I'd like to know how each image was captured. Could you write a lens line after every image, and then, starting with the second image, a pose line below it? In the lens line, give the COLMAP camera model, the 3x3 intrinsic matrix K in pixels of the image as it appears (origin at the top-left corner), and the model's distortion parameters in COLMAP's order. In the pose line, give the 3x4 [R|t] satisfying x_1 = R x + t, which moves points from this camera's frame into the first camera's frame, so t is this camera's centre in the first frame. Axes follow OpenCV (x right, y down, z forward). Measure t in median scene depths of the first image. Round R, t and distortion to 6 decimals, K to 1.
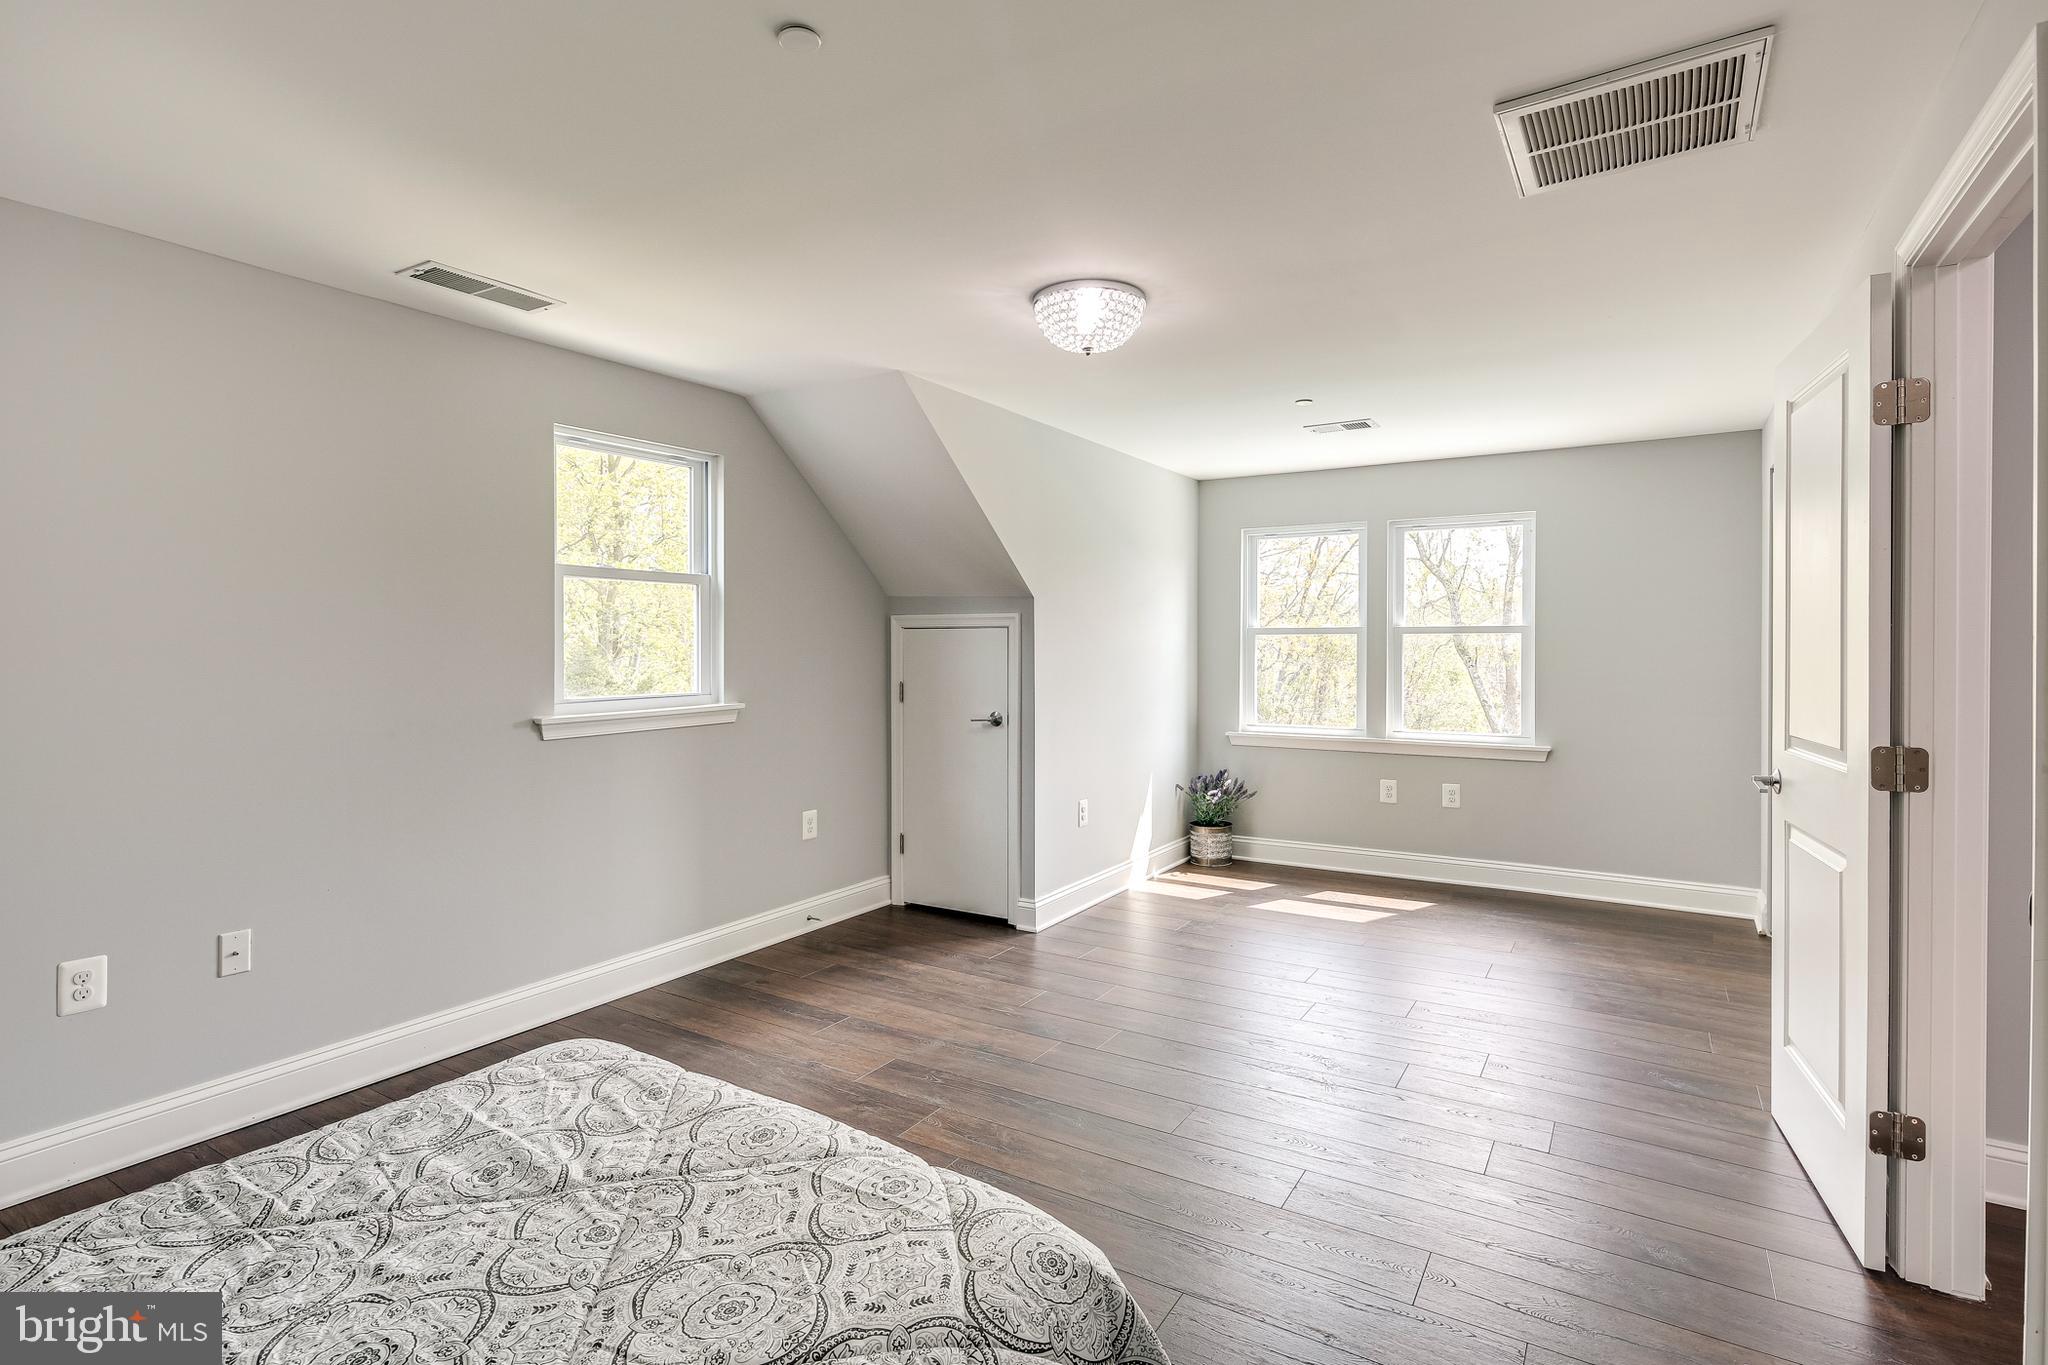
lens RADIAL K [[998.8, 0, 1024.5], [0, 998.8, 658.3], [0, 0, 1]] dist [0.000867, -0.000202]
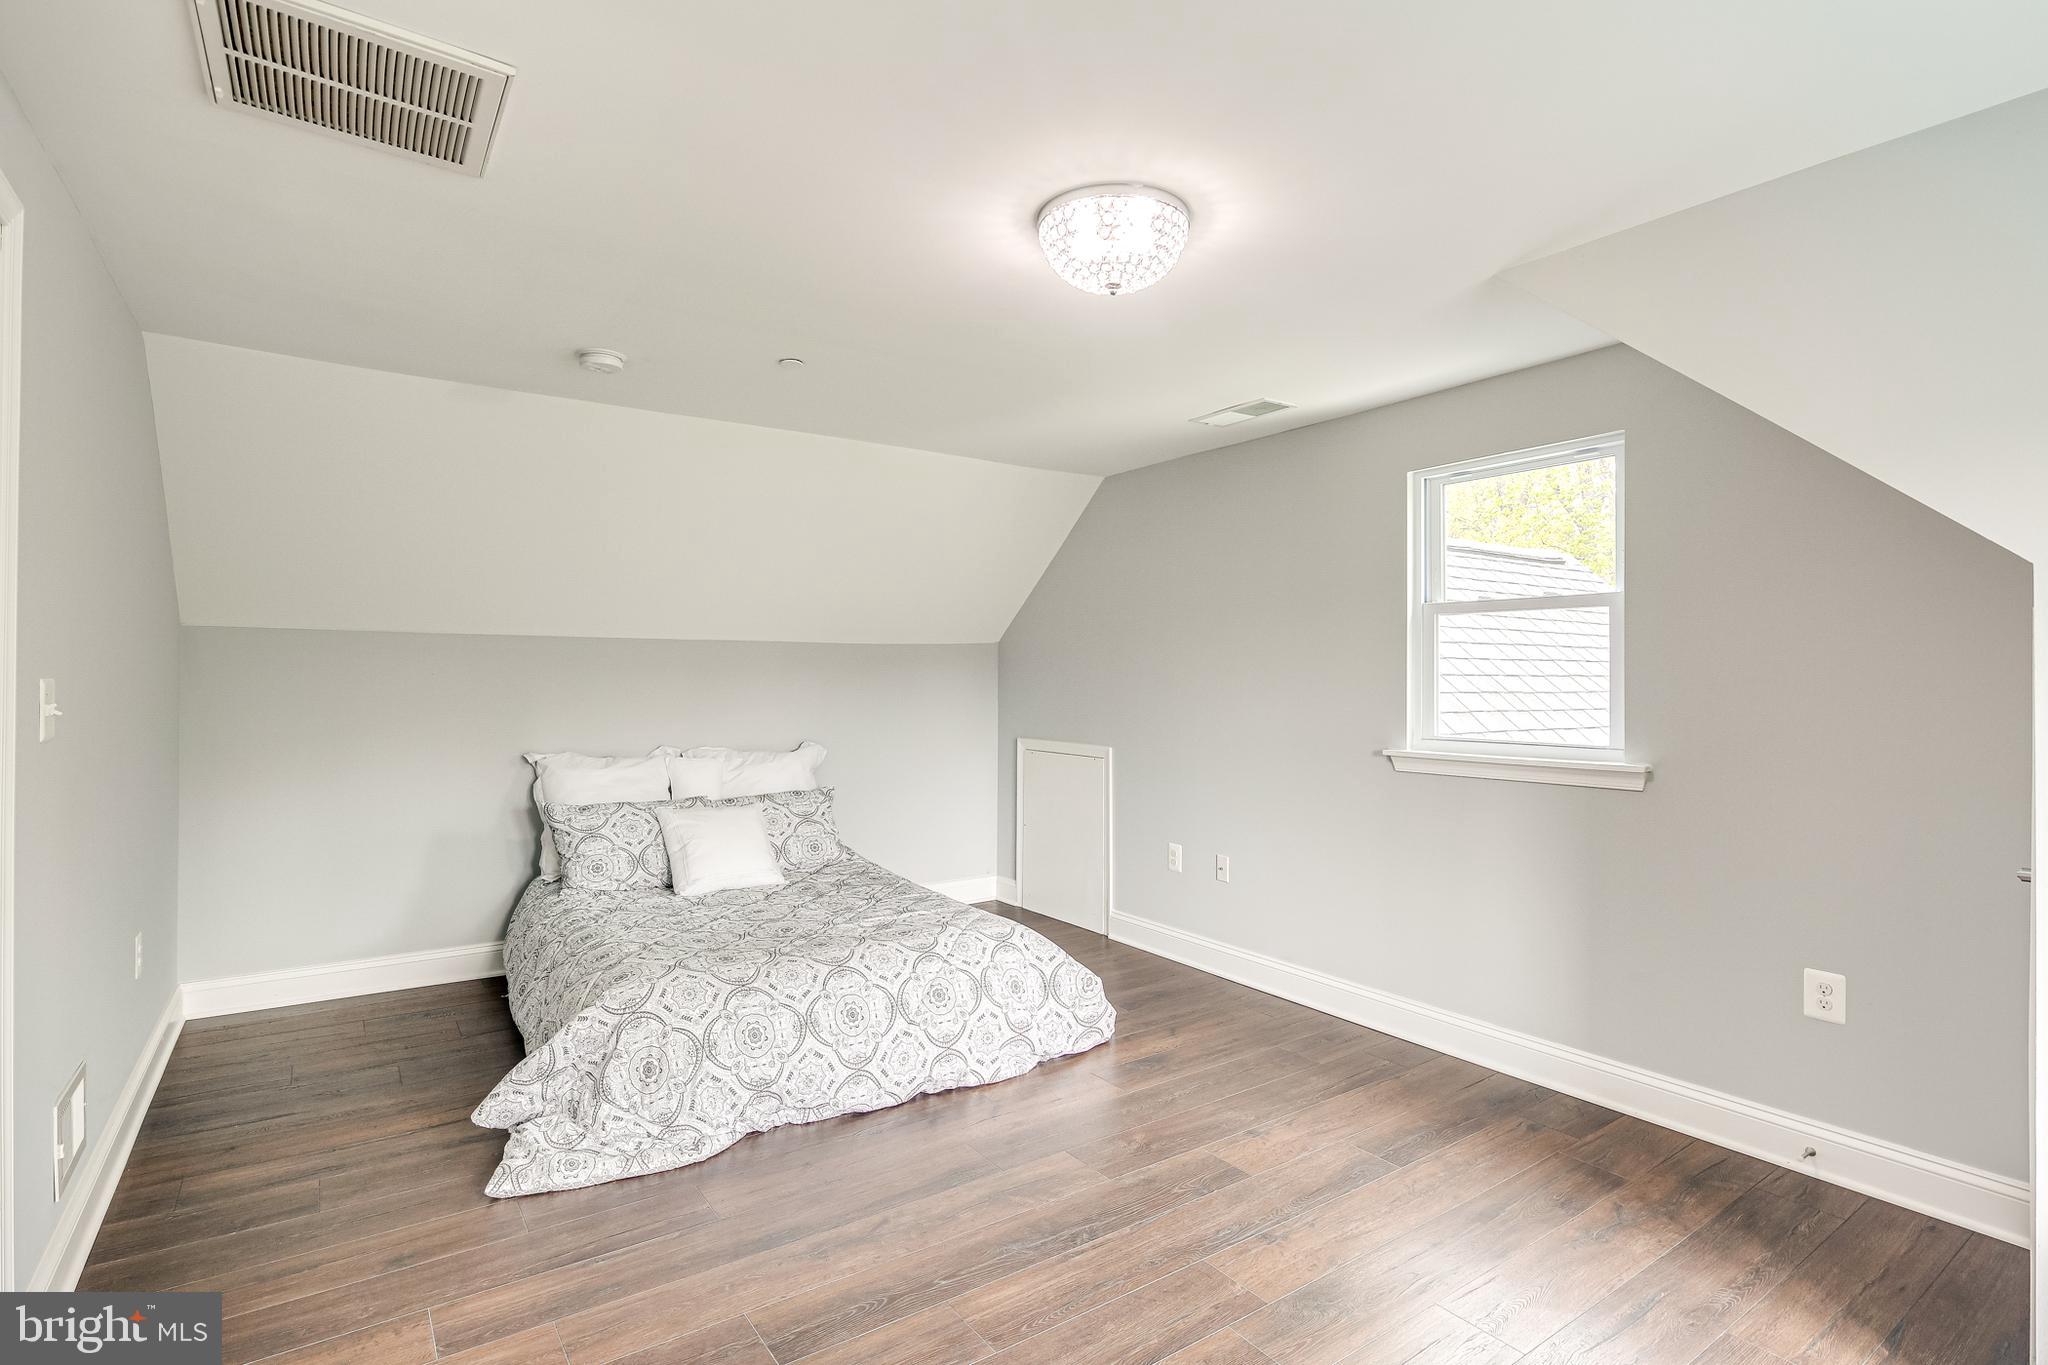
lens RADIAL K [[997.8, 0, 1024.0], [0, 997.8, 682.5], [0, 0, 1]] dist [0.003410, -0.000642]
pose [[-0.394615, 0.006585, -0.918823, 0.509111], [-0.014797, 0.999799, 0.013521, -0.016234], [0.918728, 0.018932, -0.394438, 0.814233]]
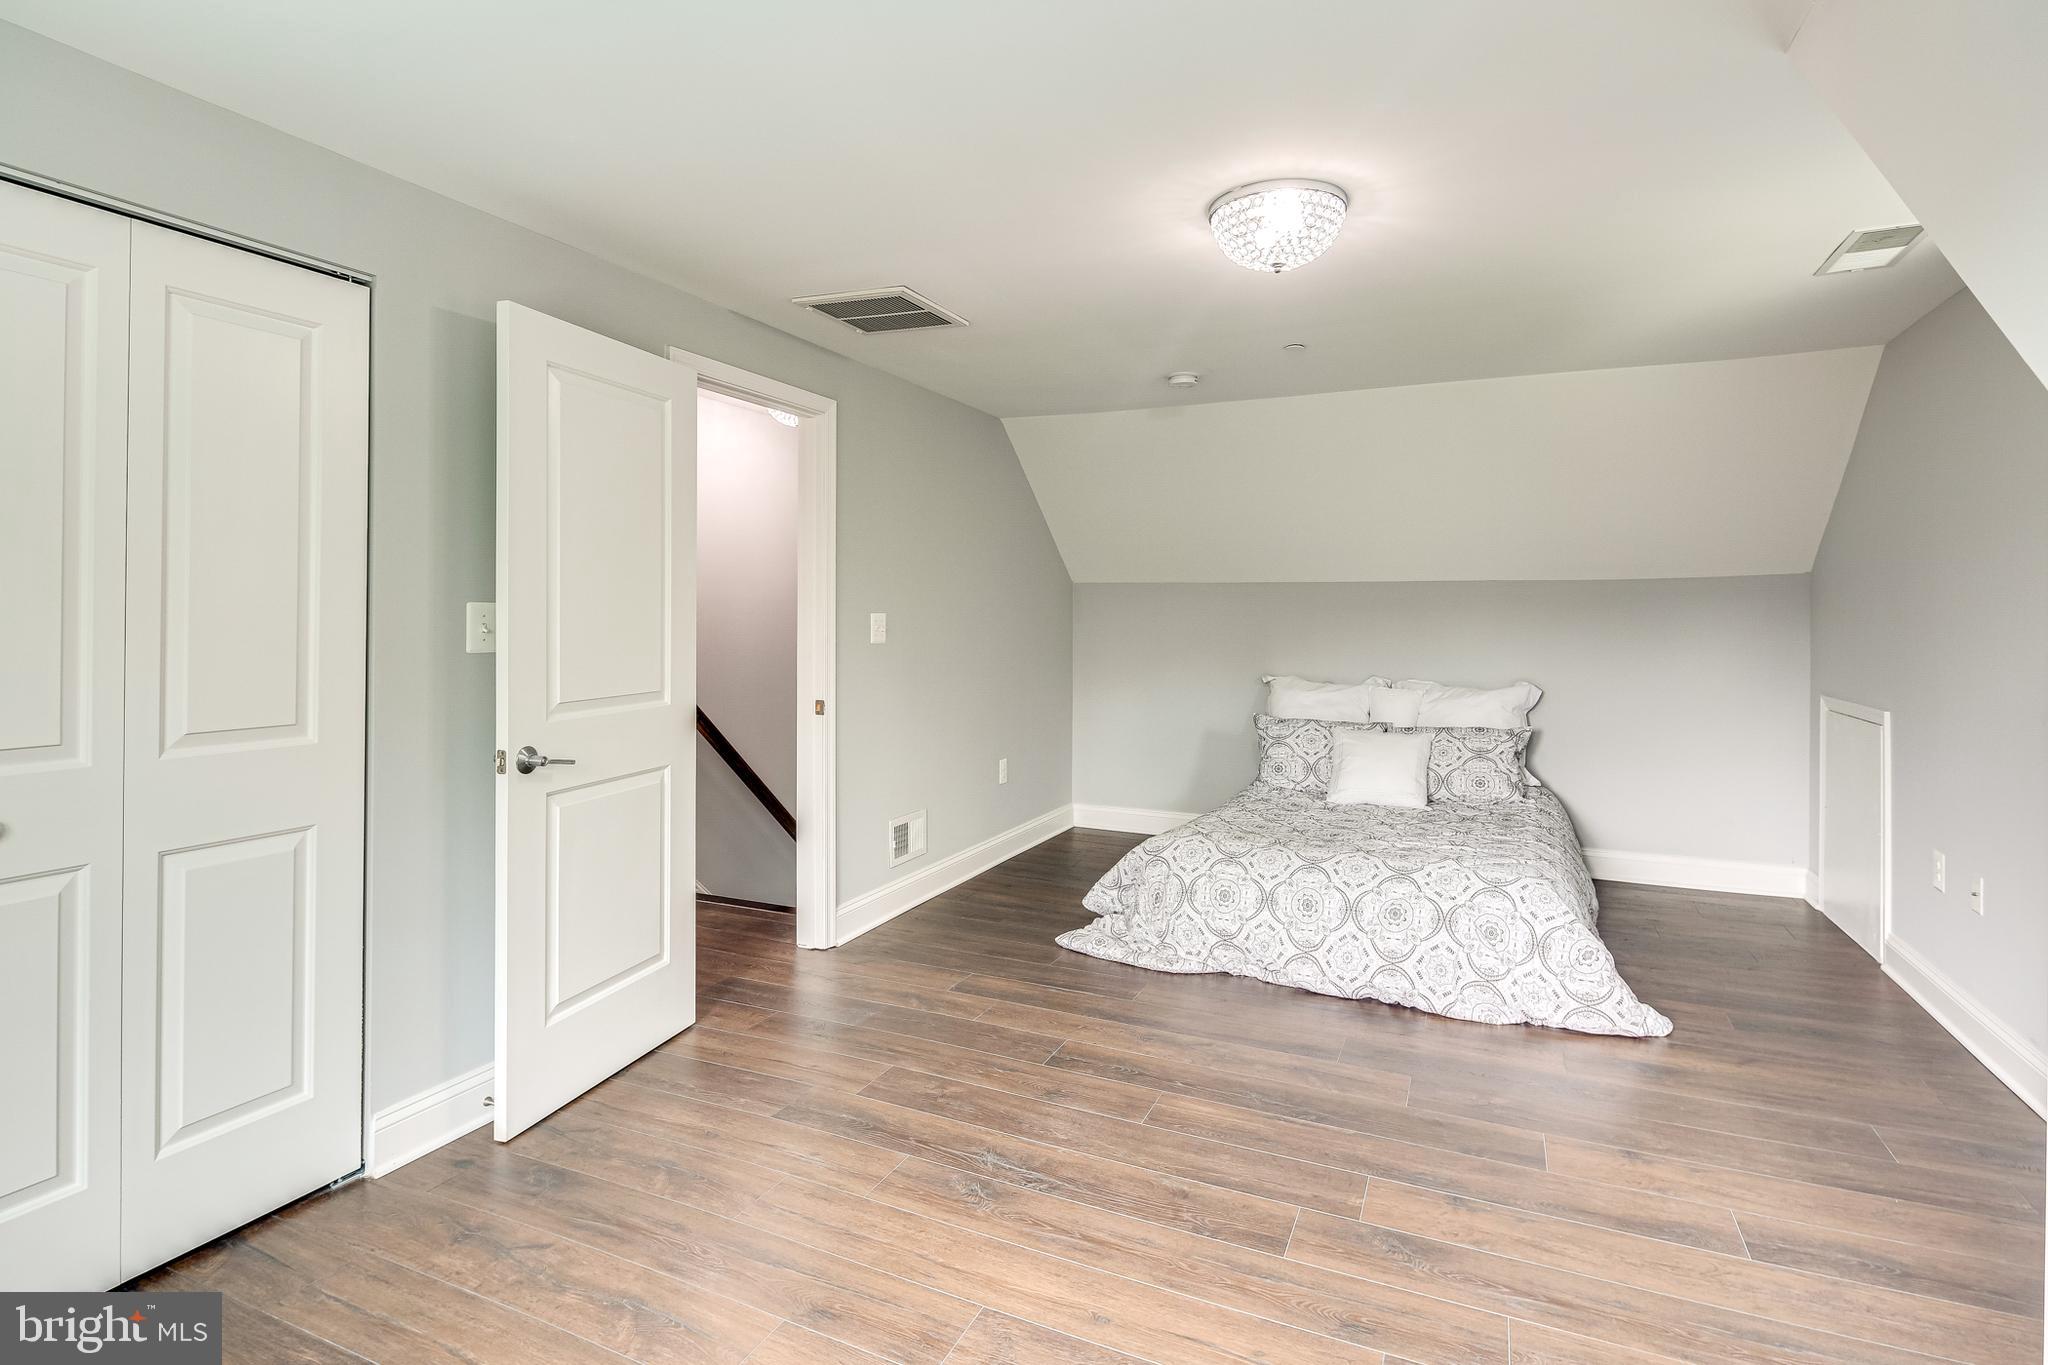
lens RADIAL K [[1011.3, 0, 1024.7], [0, 1011.3, 628.7], [0, 0, 1]] dist [-0.002404, -0.001070]
pose [[-0.991677, -0.001500, -0.128740, 0.253856], [-0.005251, 0.999571, 0.028801, -0.018598], [0.128642, 0.029237, -0.991260, 1.200587]]
